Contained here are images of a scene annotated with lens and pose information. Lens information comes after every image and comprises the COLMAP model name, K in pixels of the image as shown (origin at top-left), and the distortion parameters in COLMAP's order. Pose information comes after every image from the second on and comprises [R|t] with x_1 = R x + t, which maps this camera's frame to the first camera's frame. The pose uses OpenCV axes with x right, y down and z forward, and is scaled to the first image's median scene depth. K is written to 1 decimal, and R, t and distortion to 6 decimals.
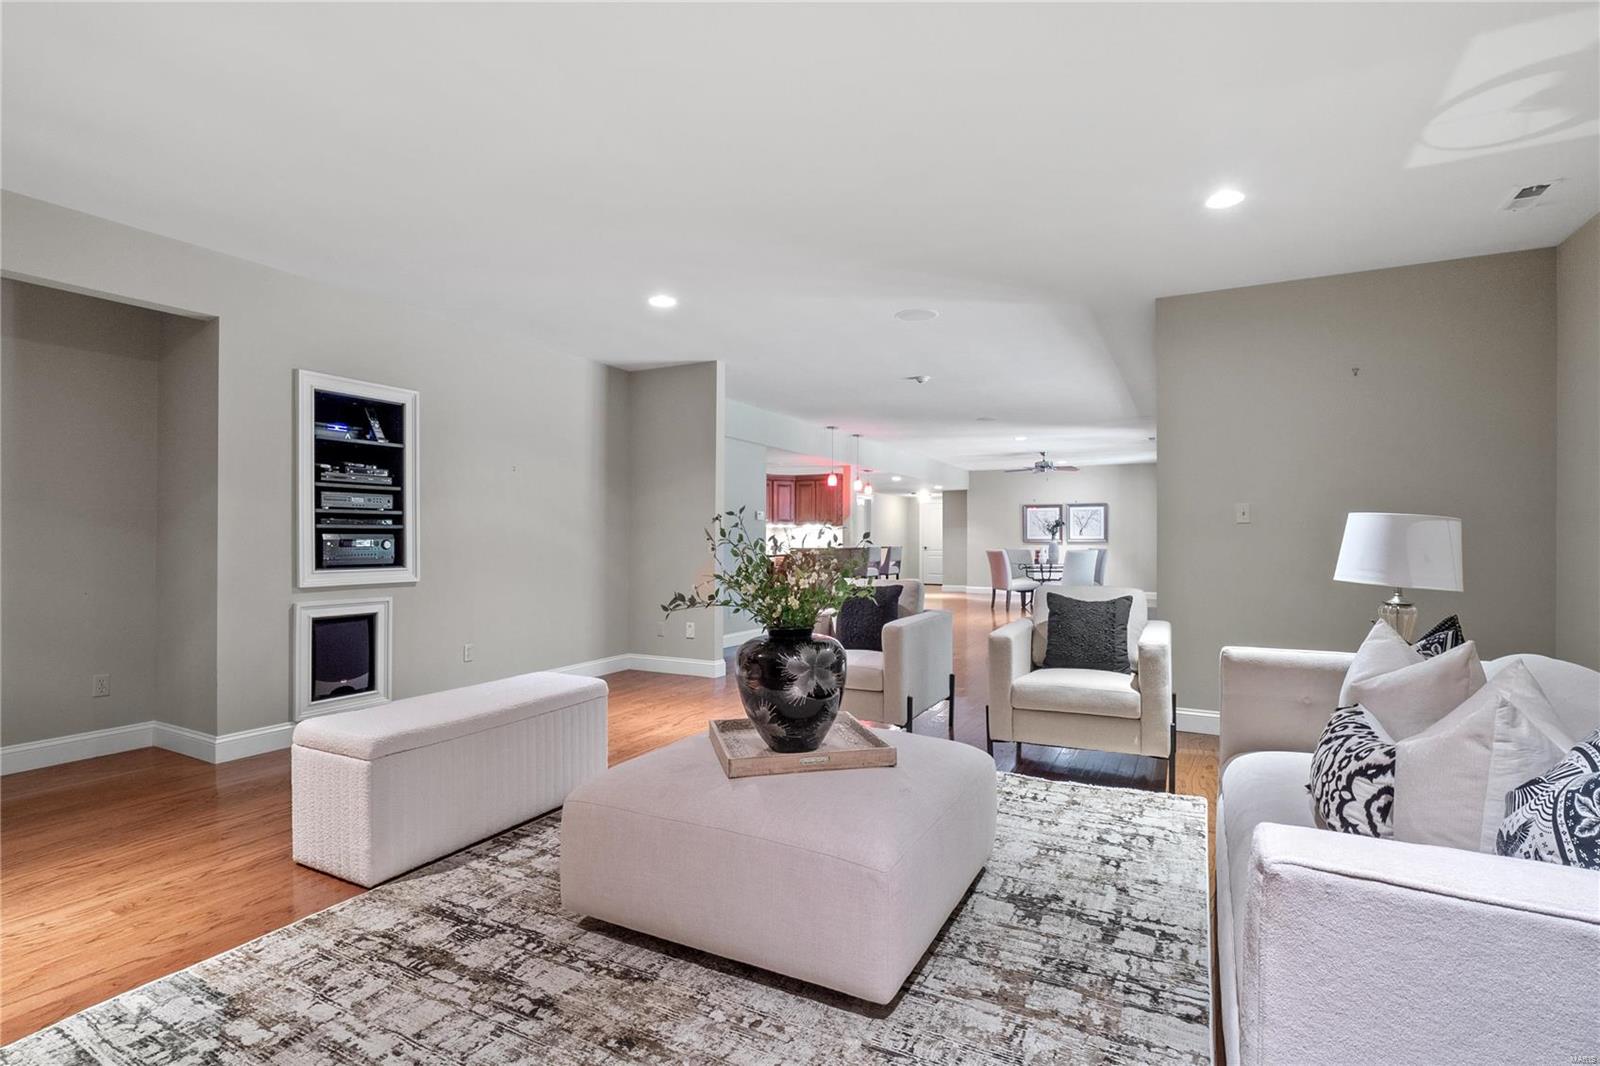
lens RADIAL K [[747.1, 0, 800.0], [0, 747.1, 533.0], [0, 0, 1]] dist [-0.013314, -0.000952]
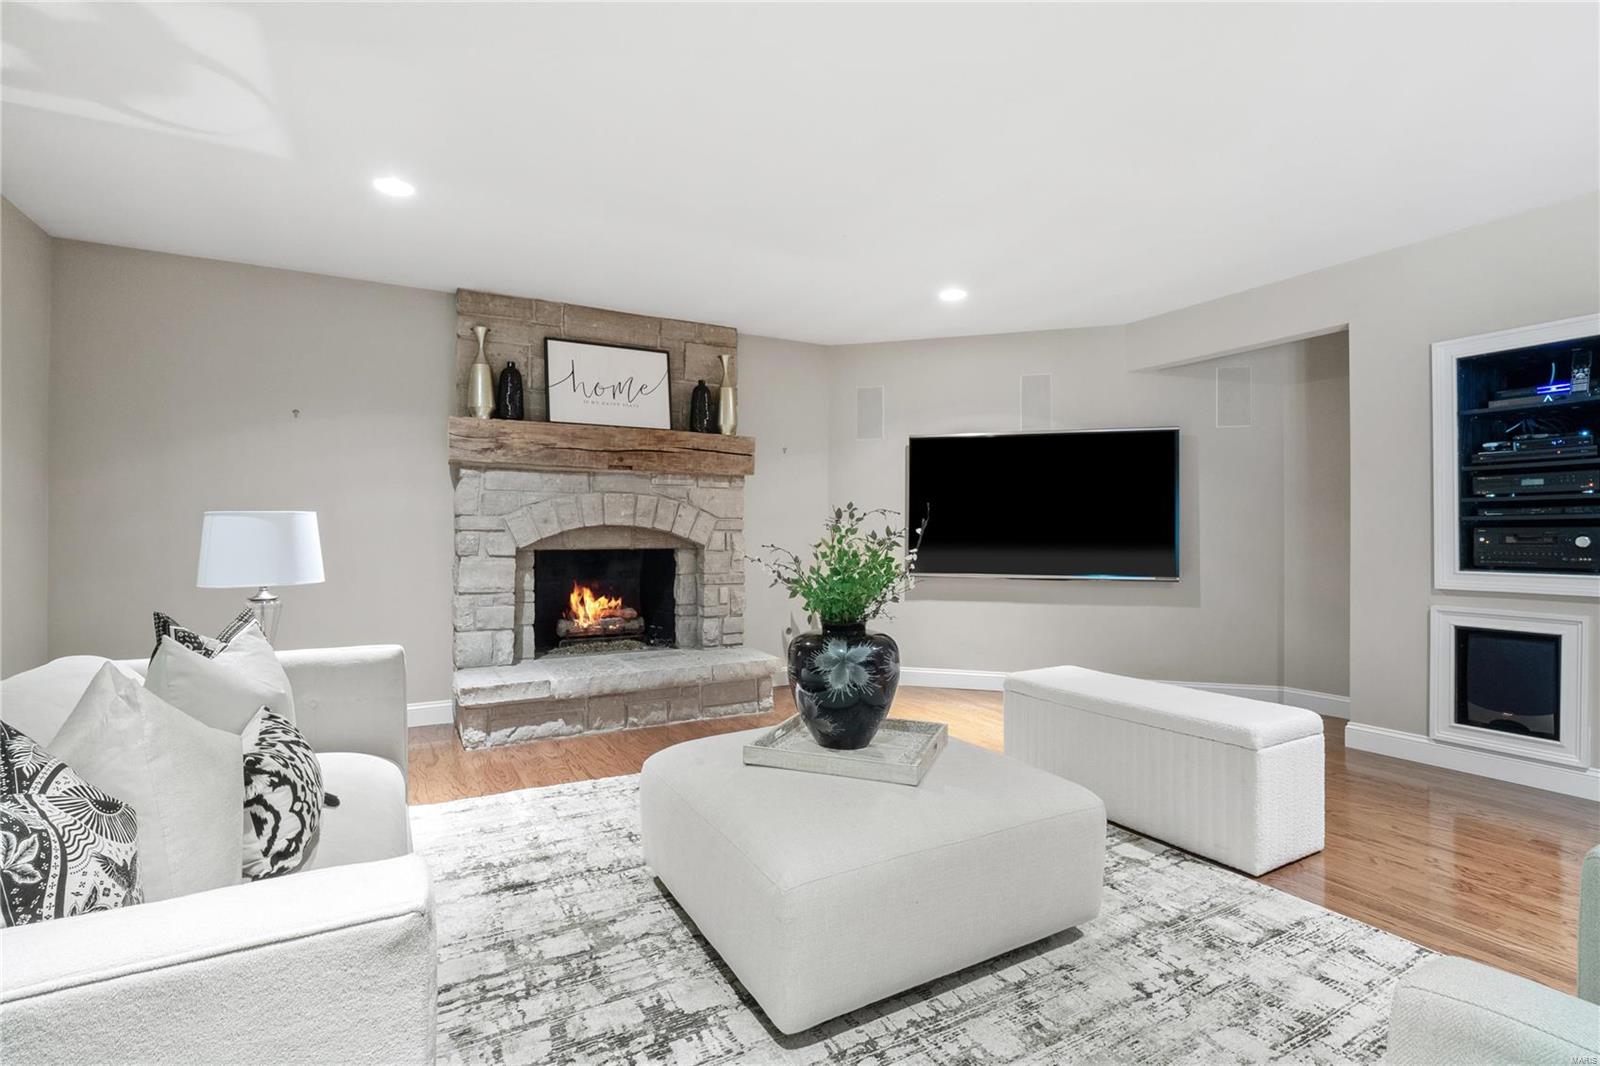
lens RADIAL K [[747.1, 0, 800.0], [0, 747.1, 533.0], [0, 0, 1]] dist [-0.013314, -0.000952]
pose [[-0.540692, -0.002539, -0.841217, 0.891990], [0.006303, 0.999955, -0.007070, 0.015985], [0.841197, -0.009125, -0.540652, 1.558857]]
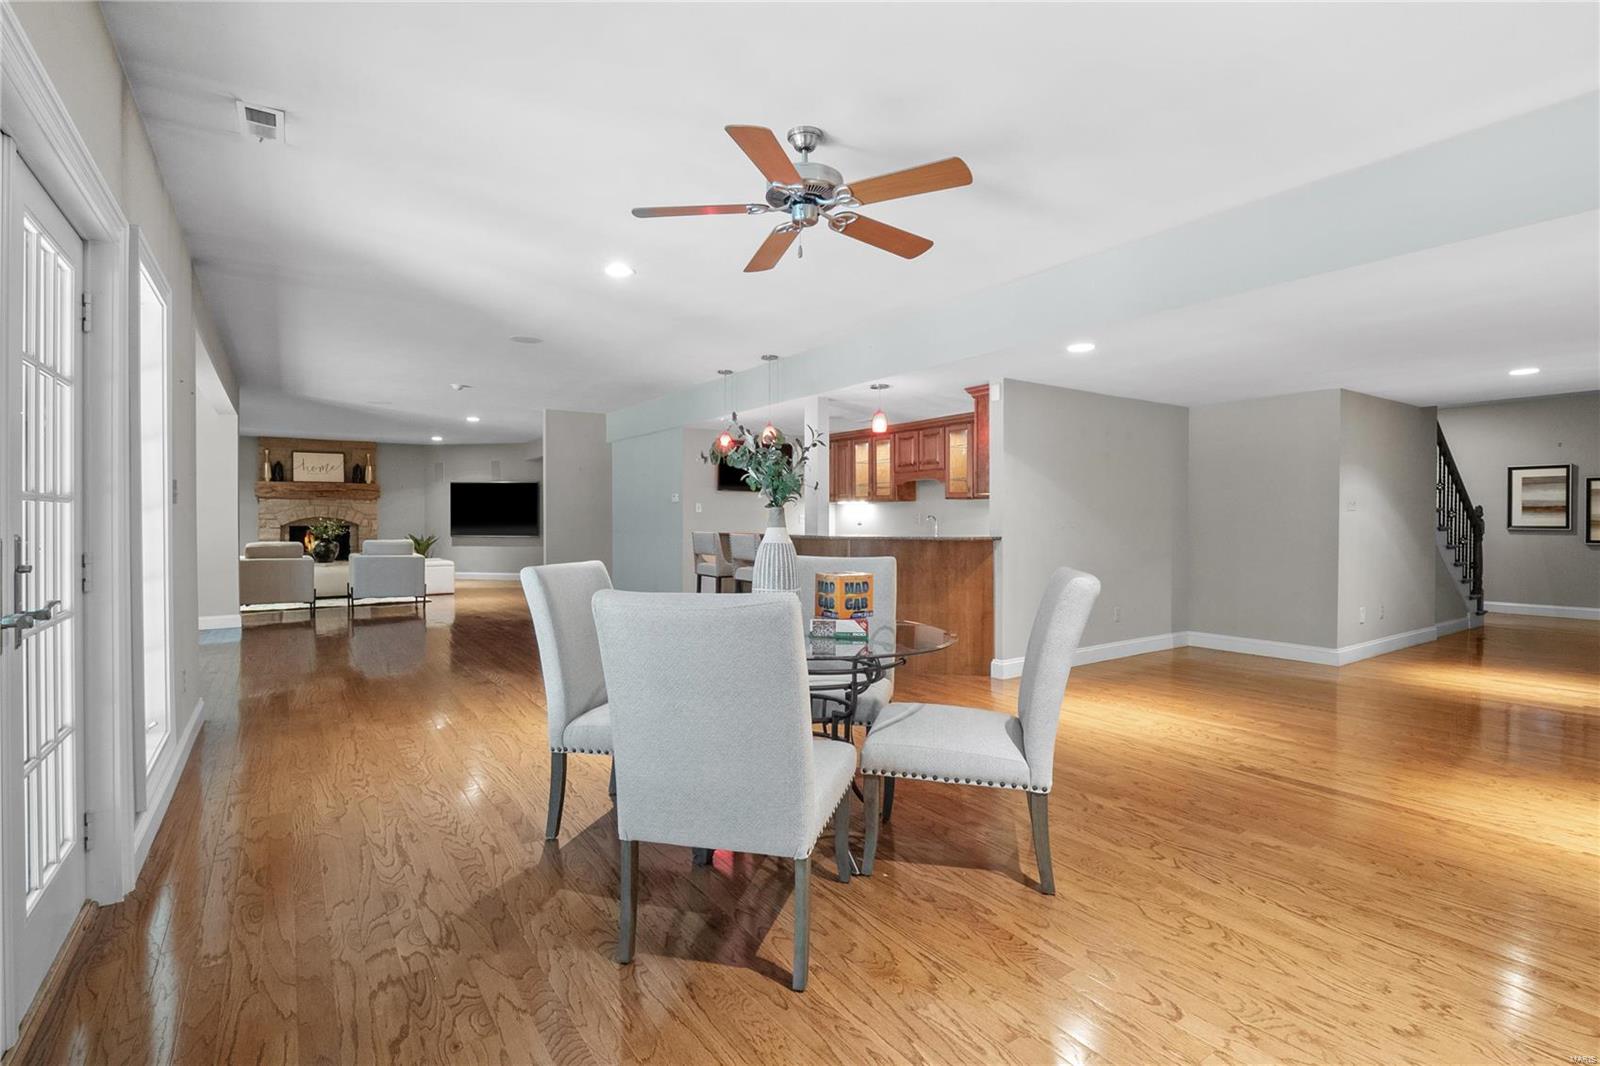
lens RADIAL K [[747.1, 0, 800.0], [0, 747.1, 533.0], [0, 0, 1]] dist [-0.013314, -0.000952]
pose [[-0.464798, 0.013175, -0.885319, 2.882563], [0.006062, 0.999913, 0.011698, 0.056724], [0.885396, 0.000070, -0.464837, 6.148493]]
